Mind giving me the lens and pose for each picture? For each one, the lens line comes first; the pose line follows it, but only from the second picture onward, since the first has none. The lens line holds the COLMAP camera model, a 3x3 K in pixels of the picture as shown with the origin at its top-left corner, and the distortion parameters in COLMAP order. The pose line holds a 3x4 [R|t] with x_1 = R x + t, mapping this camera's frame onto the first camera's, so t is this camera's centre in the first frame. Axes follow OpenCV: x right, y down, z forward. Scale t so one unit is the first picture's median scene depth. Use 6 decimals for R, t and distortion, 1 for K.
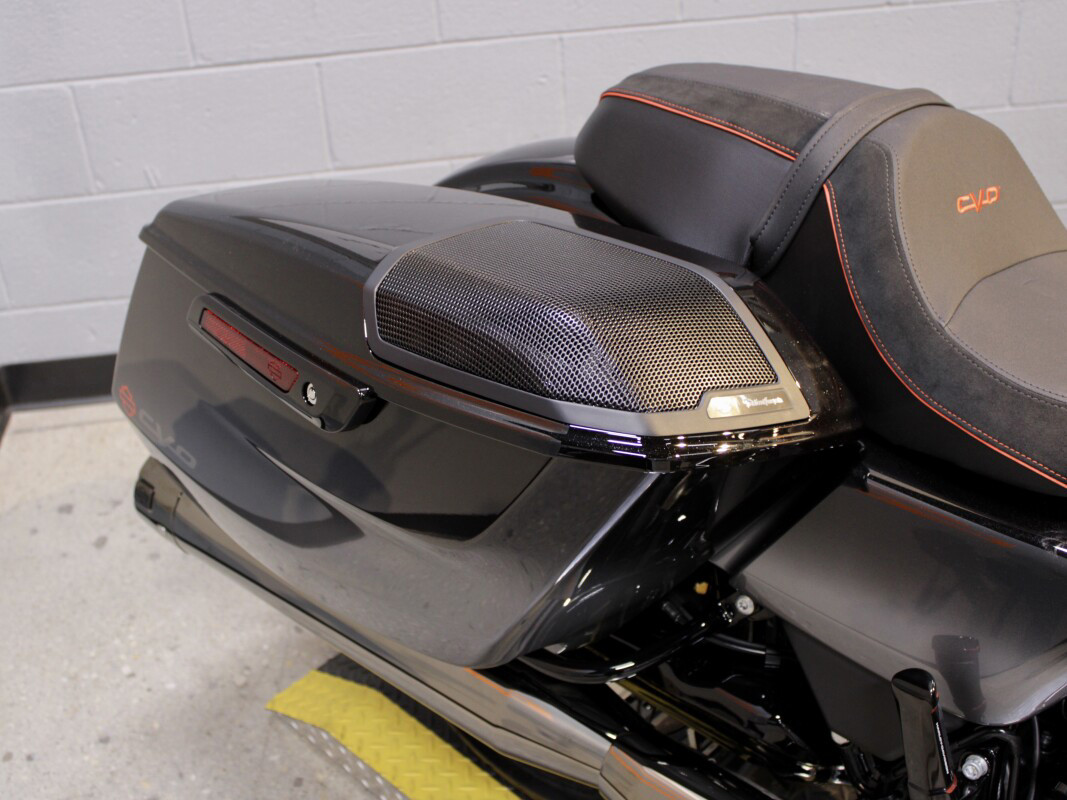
lens RADIAL K [[1314.8, 0, 534.6], [0, 1314.8, 400.6], [0, 0, 1]] dist [-0.089655, 0.000000]
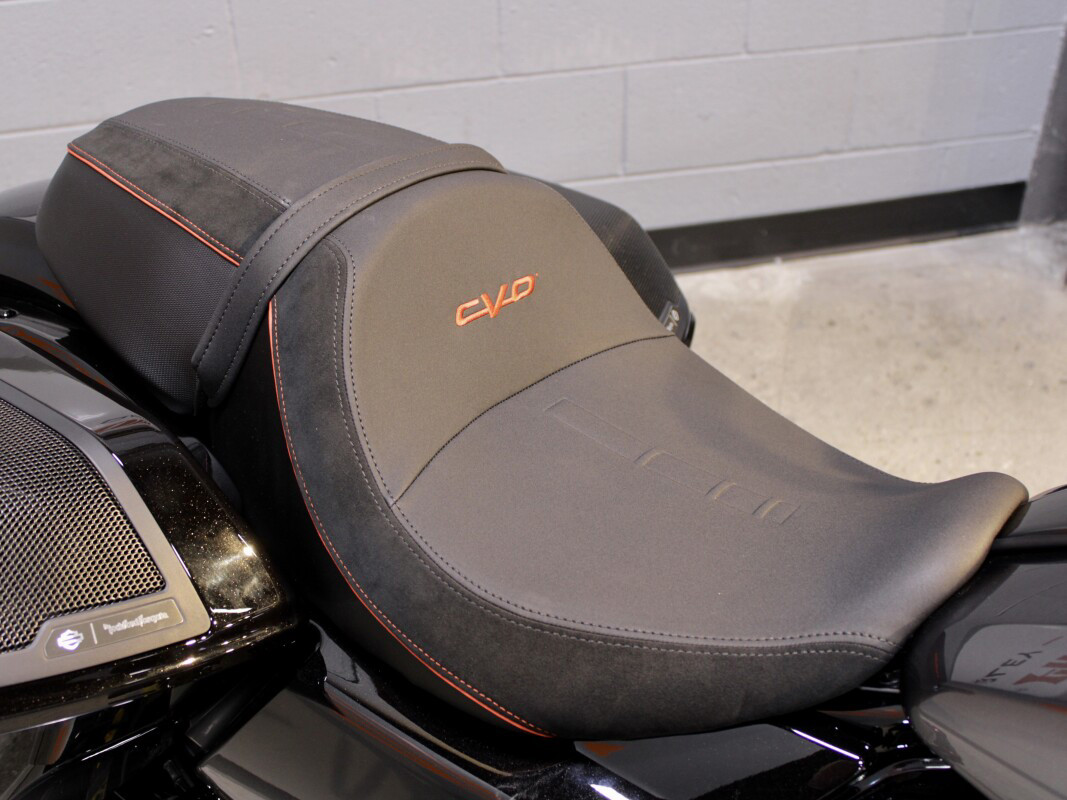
lens RADIAL K [[1314.8, 0, 532.4], [0, 1314.8, 399.5], [0, 0, 1]] dist [-0.089655, 0.000000]
pose [[0.995188, -0.018367, 0.096250, 0.313999], [0.009064, 0.995320, 0.096211, -0.188859], [-0.097567, -0.094875, 0.990696, 0.212111]]
